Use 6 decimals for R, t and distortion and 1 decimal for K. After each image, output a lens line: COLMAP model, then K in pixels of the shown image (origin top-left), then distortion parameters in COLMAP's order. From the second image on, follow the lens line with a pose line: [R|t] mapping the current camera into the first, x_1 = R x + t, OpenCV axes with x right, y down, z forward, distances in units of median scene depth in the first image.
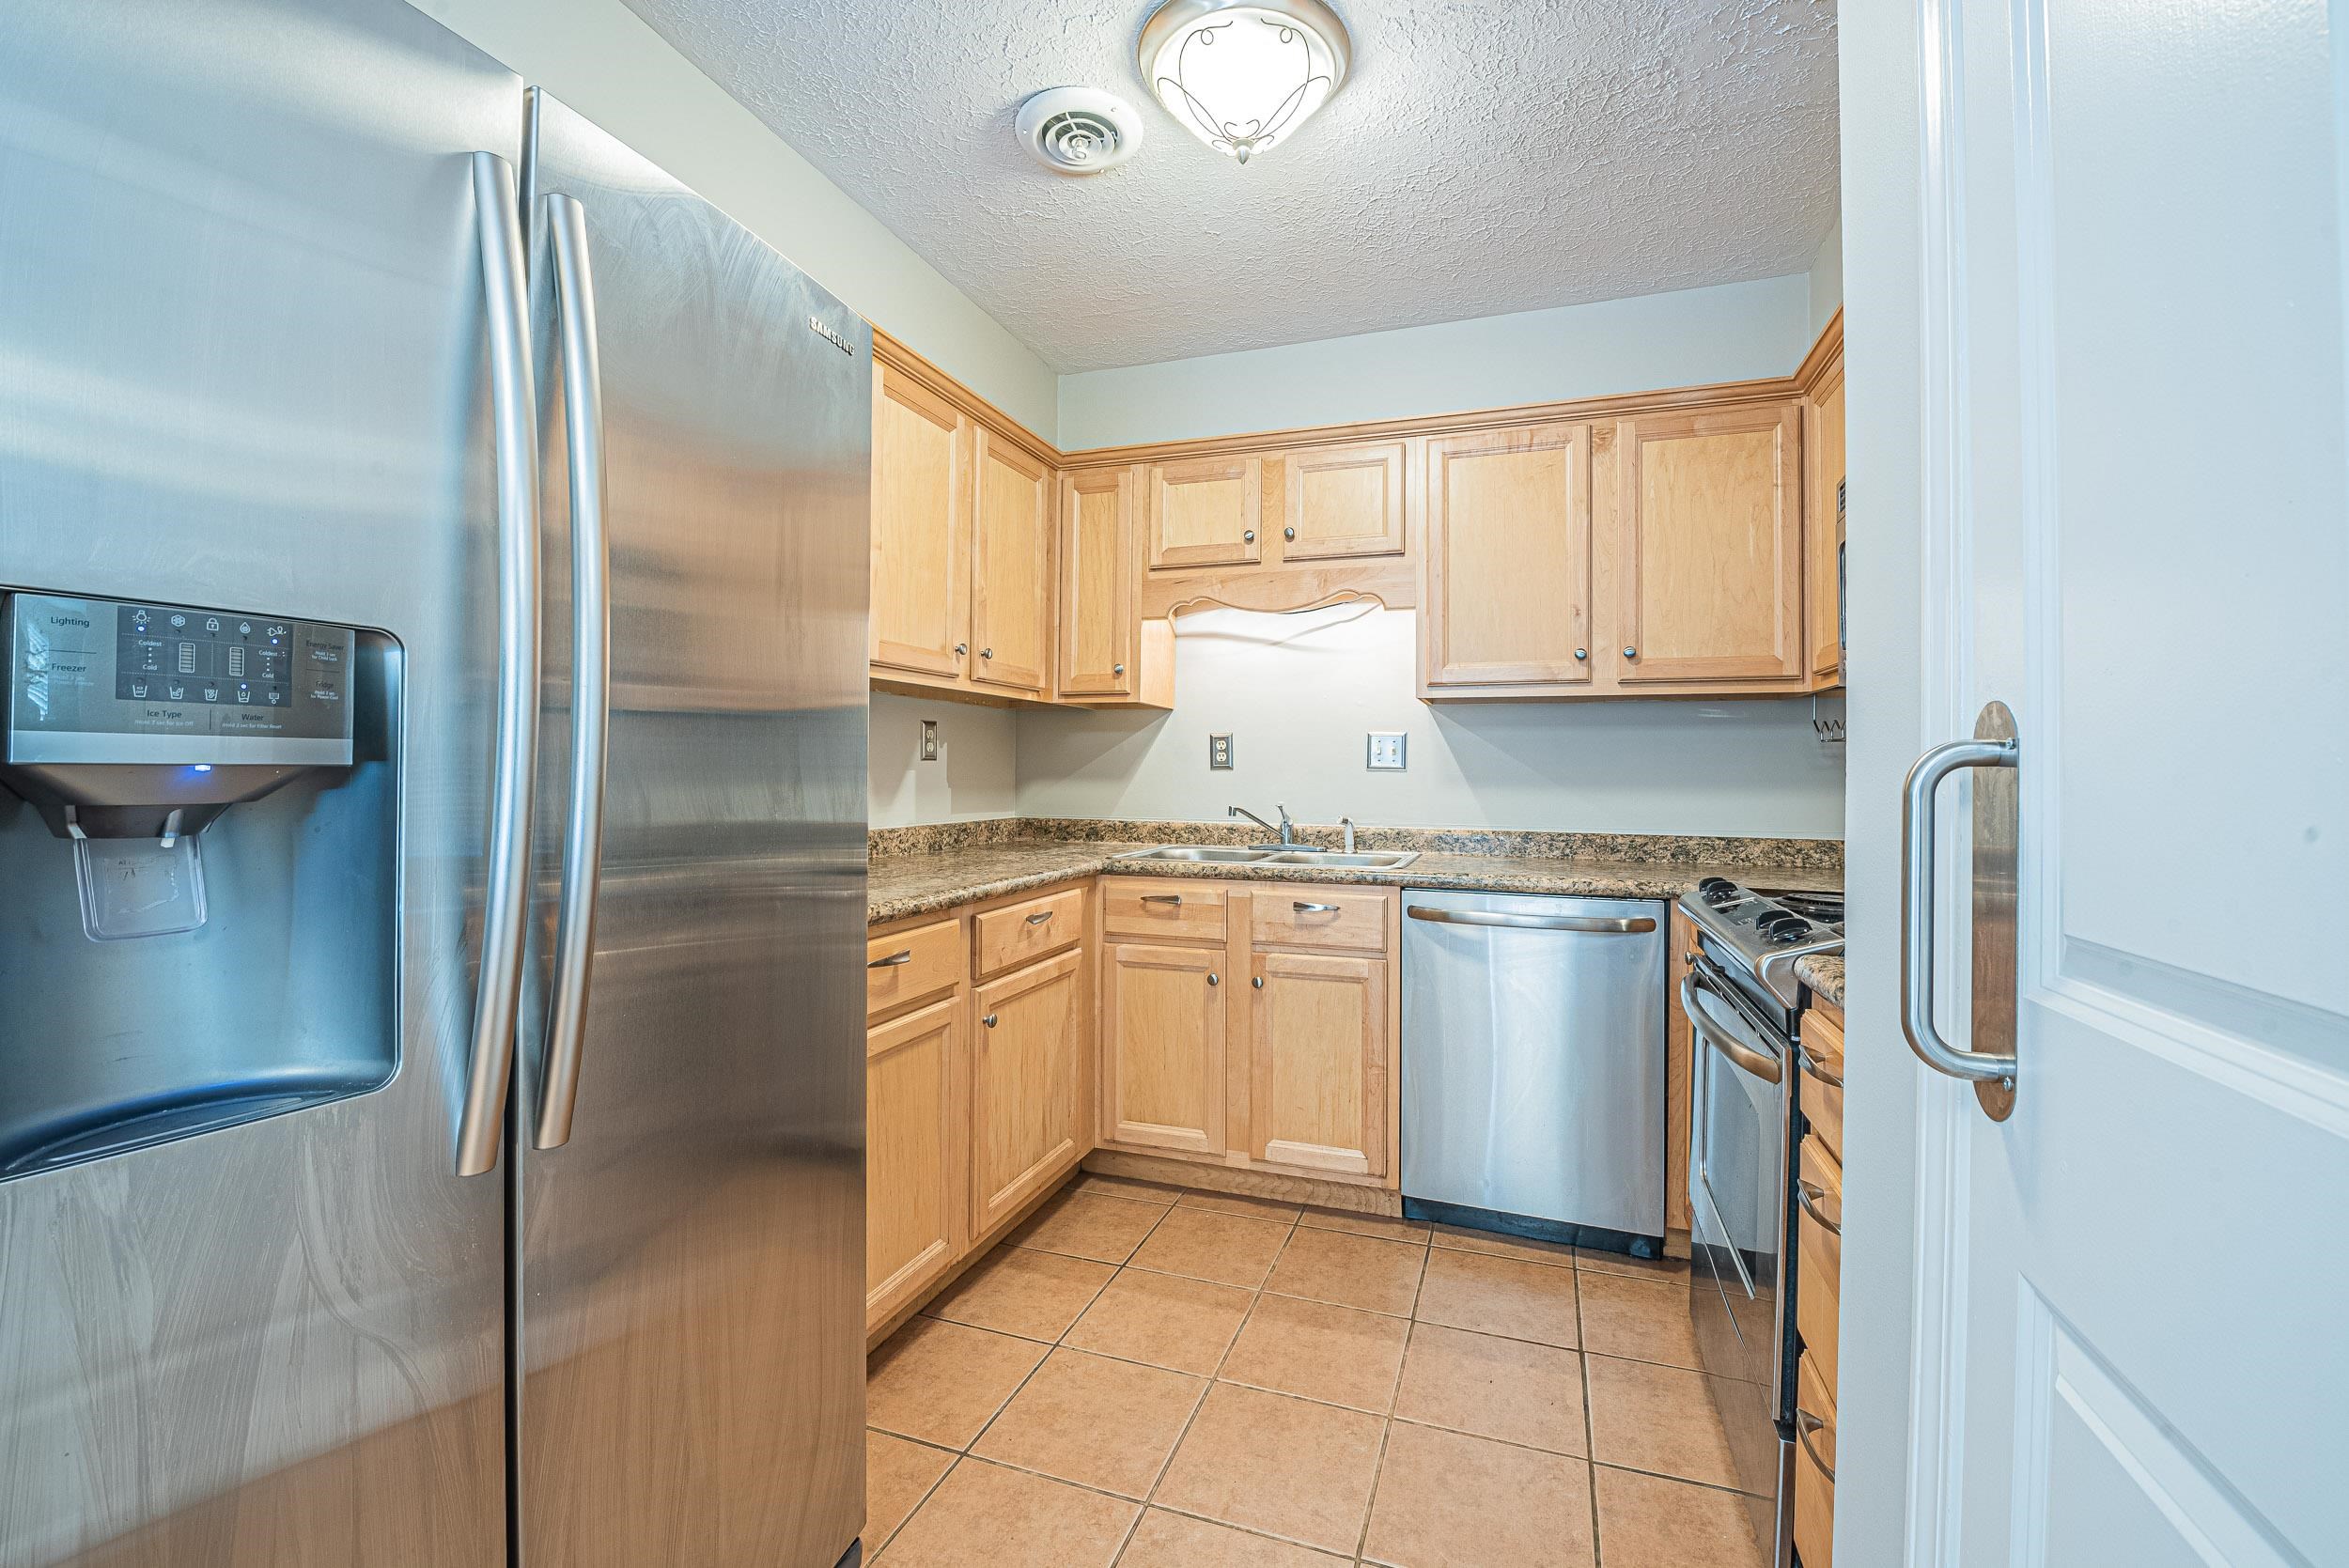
lens RADIAL K [[955.9, 0, 1182.5], [0, 955.9, 766.3], [0, 0, 1]] dist [-0.013815, -0.000825]
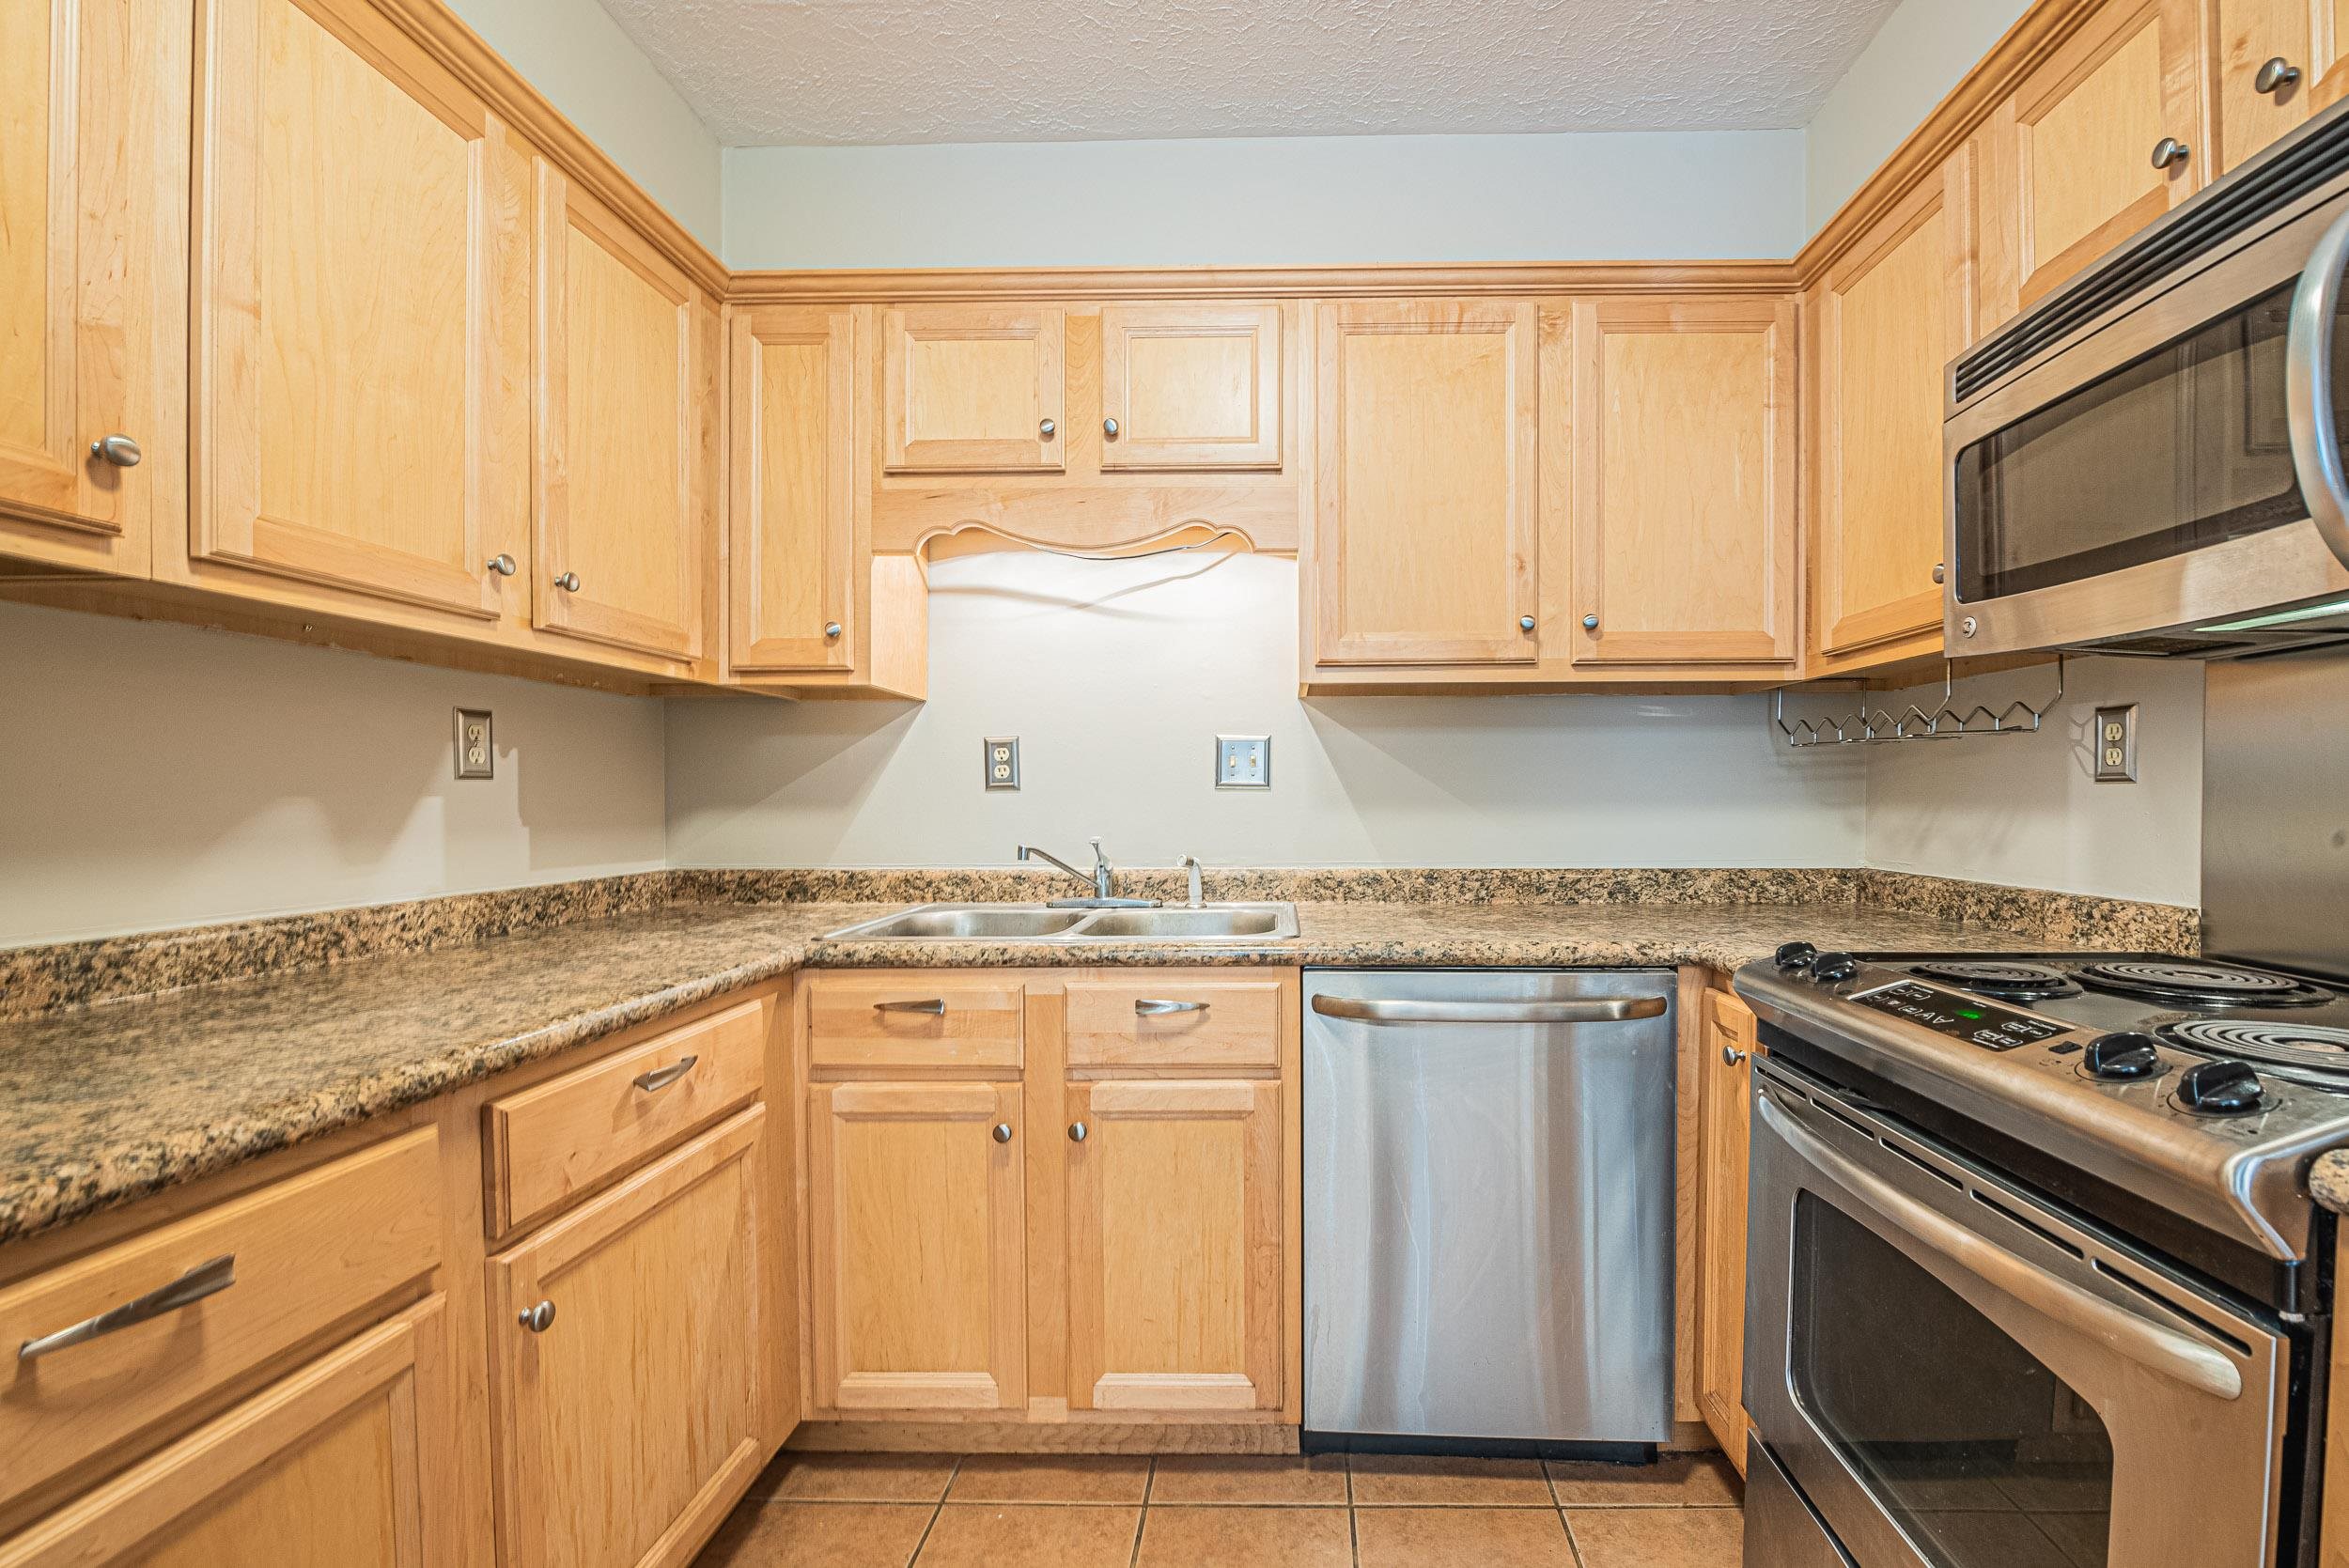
lens RADIAL K [[955.9, 0, 1255.8], [0, 955.9, 800.2], [0, 0, 1]] dist [-0.013815, -0.000825]
pose [[0.947396, -0.013383, 0.319783, -0.006650], [0.009809, 0.999870, 0.012783, 0.004107], [-0.319913, -0.008973, 0.947404, 0.363798]]
